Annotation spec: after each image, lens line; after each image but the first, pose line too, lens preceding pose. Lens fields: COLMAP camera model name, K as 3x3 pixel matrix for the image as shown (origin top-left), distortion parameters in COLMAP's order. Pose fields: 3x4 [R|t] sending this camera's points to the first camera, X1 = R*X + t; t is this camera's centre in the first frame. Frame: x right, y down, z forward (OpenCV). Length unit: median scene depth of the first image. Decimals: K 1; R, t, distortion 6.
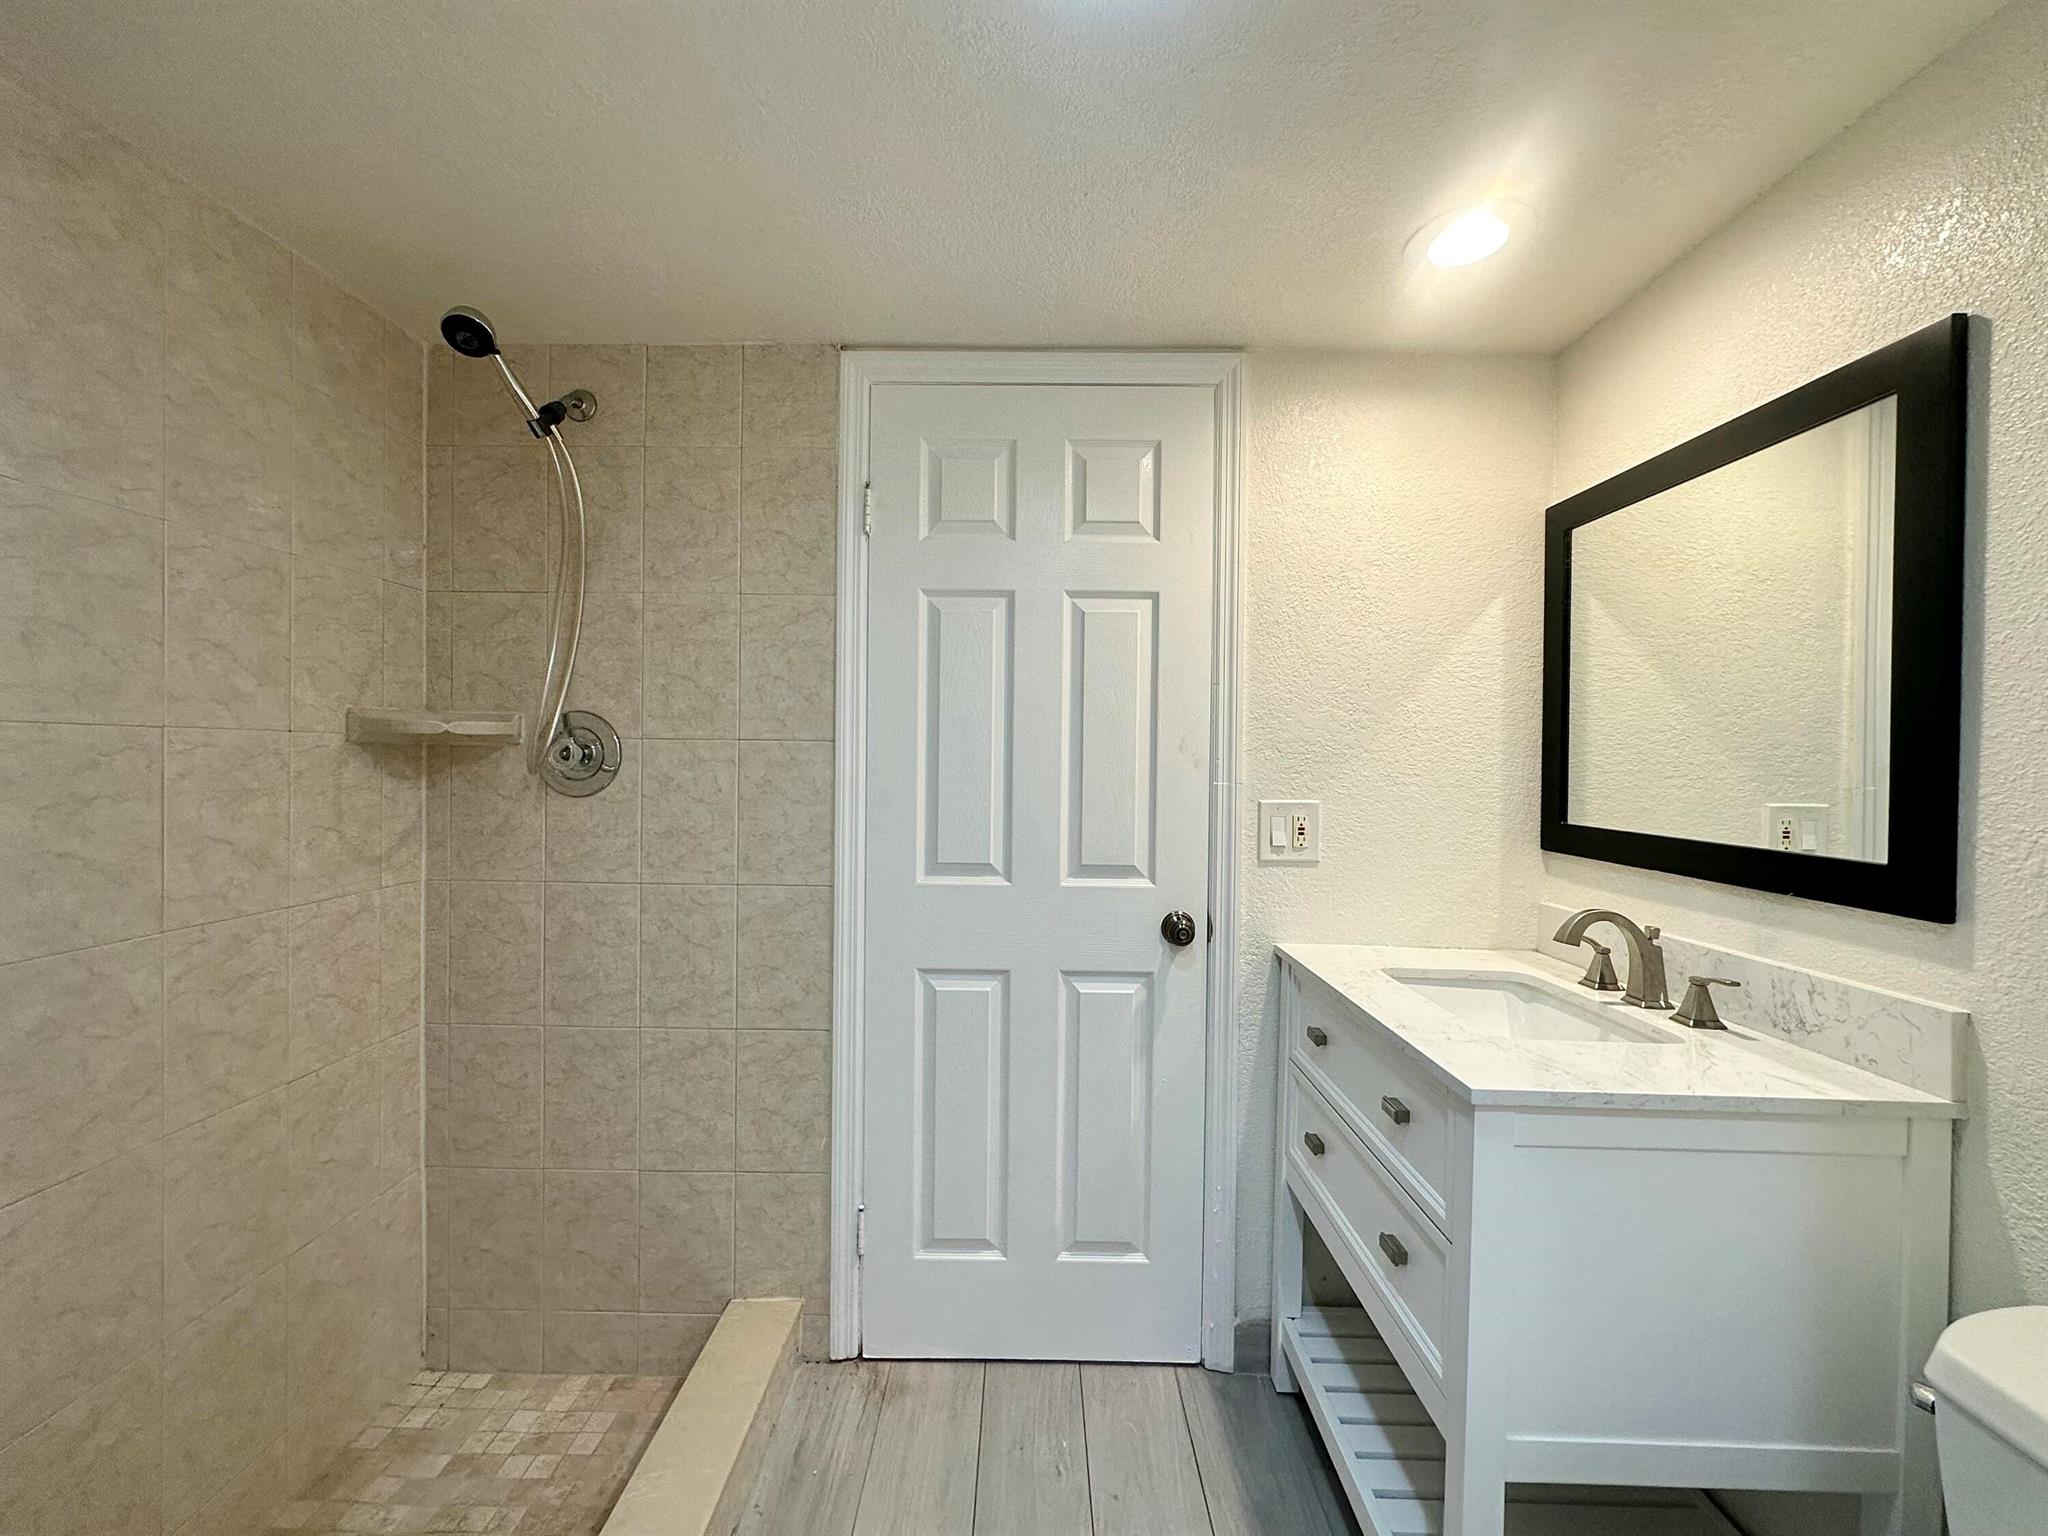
lens RADIAL K [[815.6, 0, 1017.3], [0, 815.6, 769.4], [0, 0, 1]] dist [-0.007425, 0.001461]
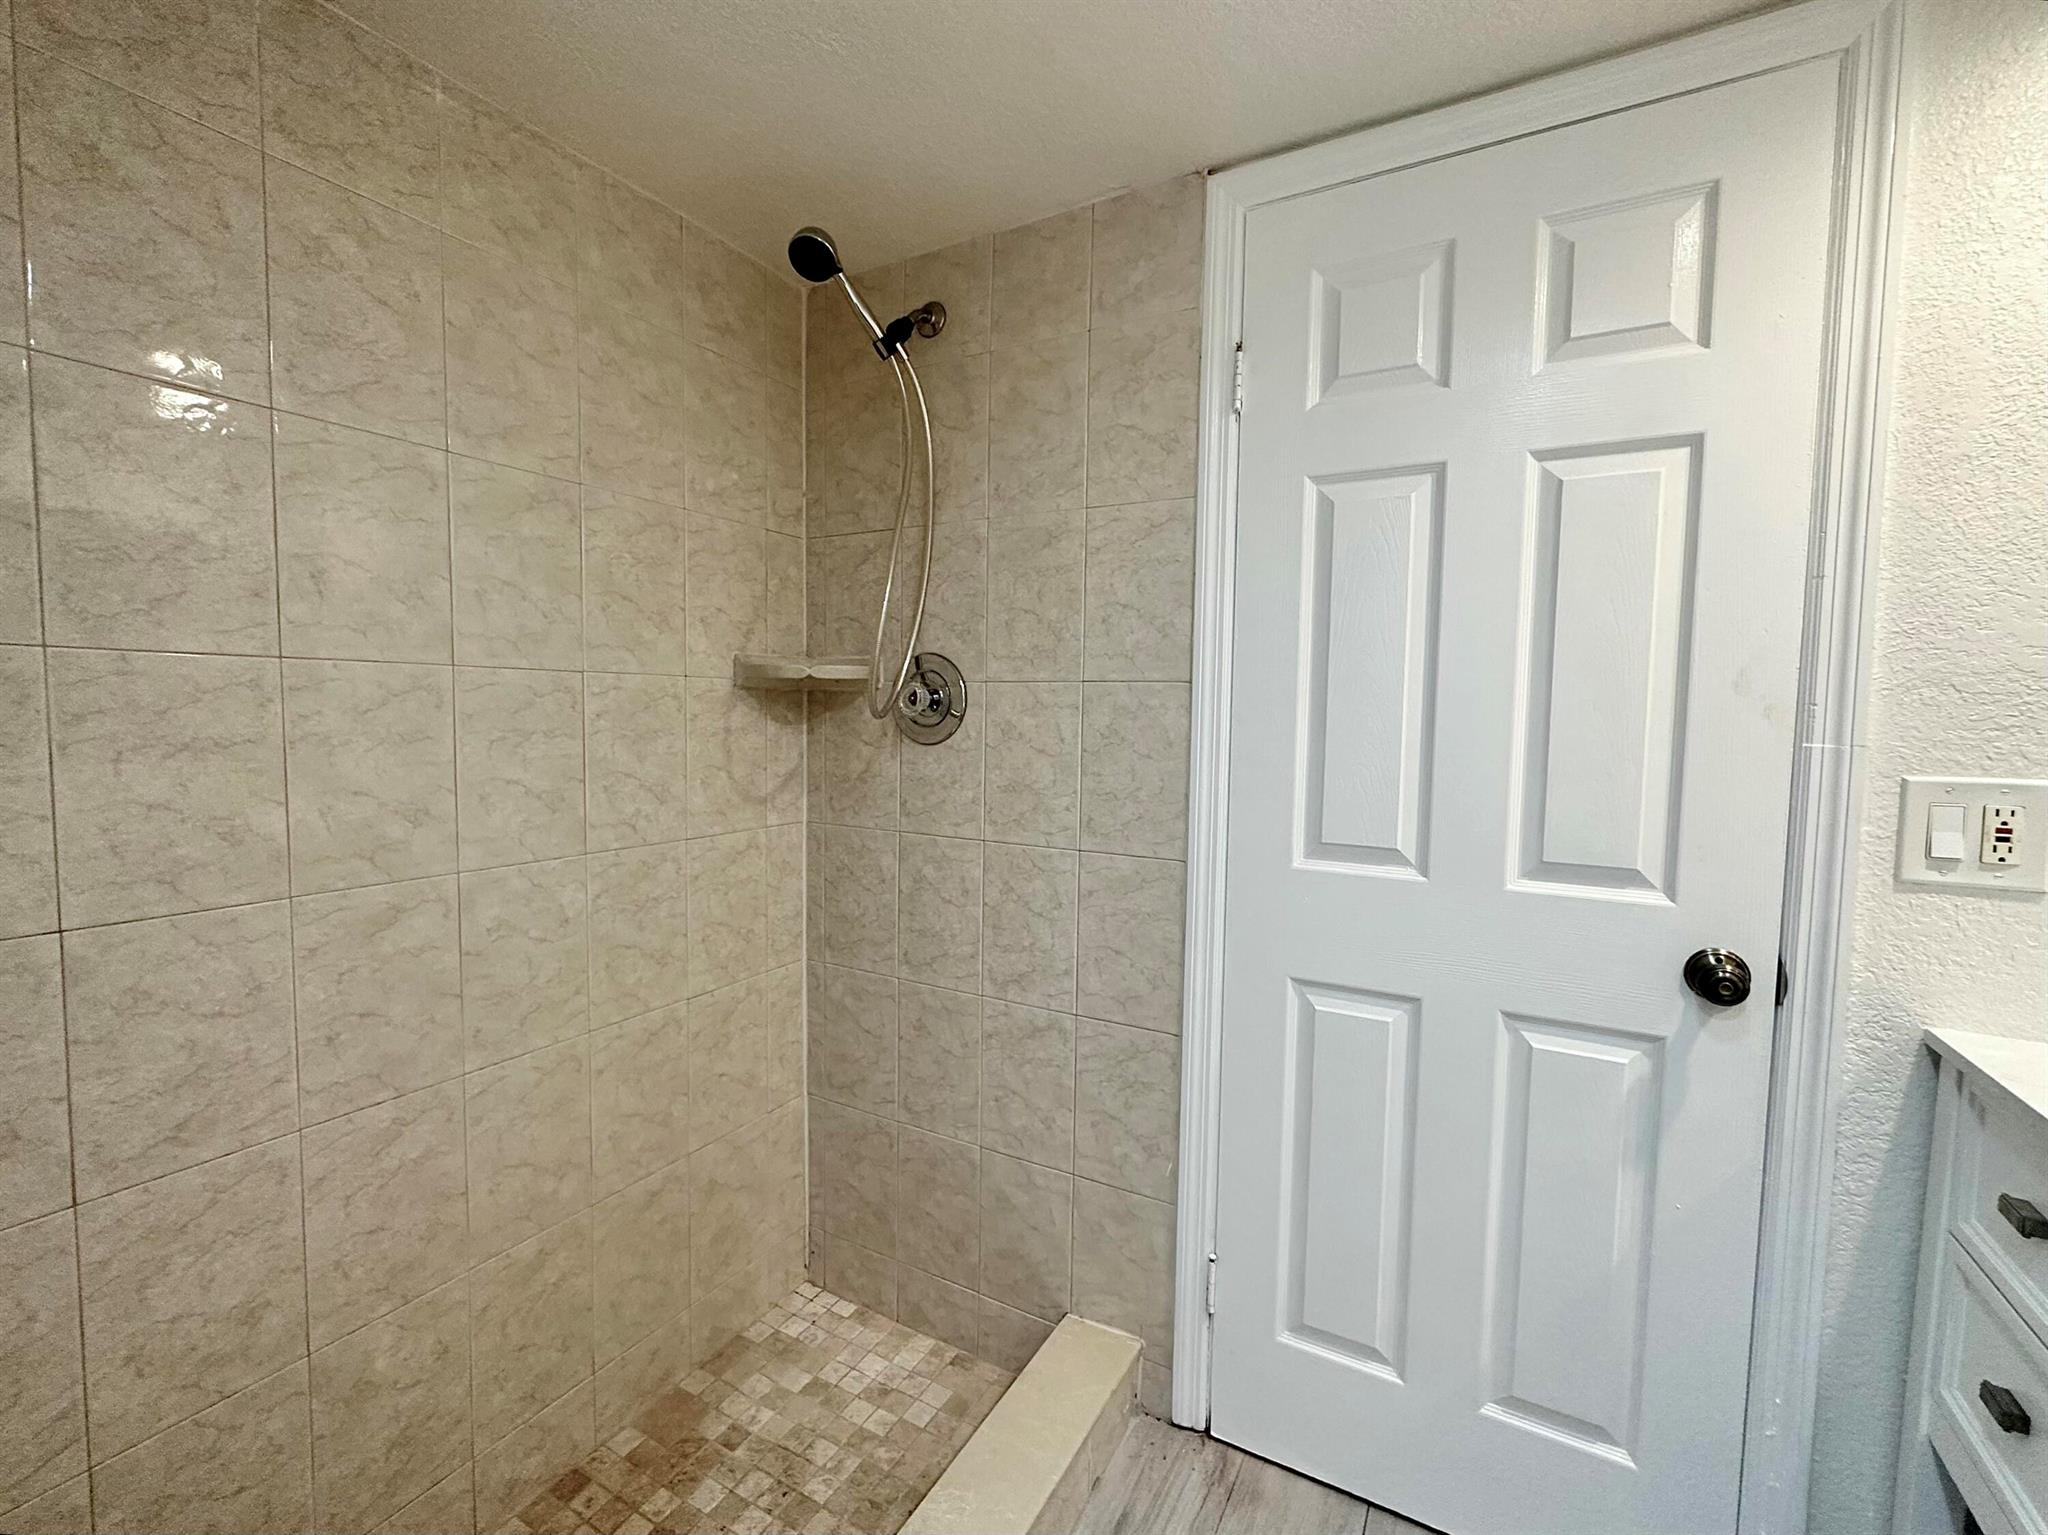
lens RADIAL K [[859.7, 0, 1038.1], [0, 859.7, 766.6], [0, 0, 1]] dist [-0.005446, 0.000449]
pose [[0.878362, 0.033474, -0.476822, 0.049092], [-0.013295, 0.998870, 0.045633, 0.011924], [0.477811, -0.033743, 0.877814, 0.184821]]
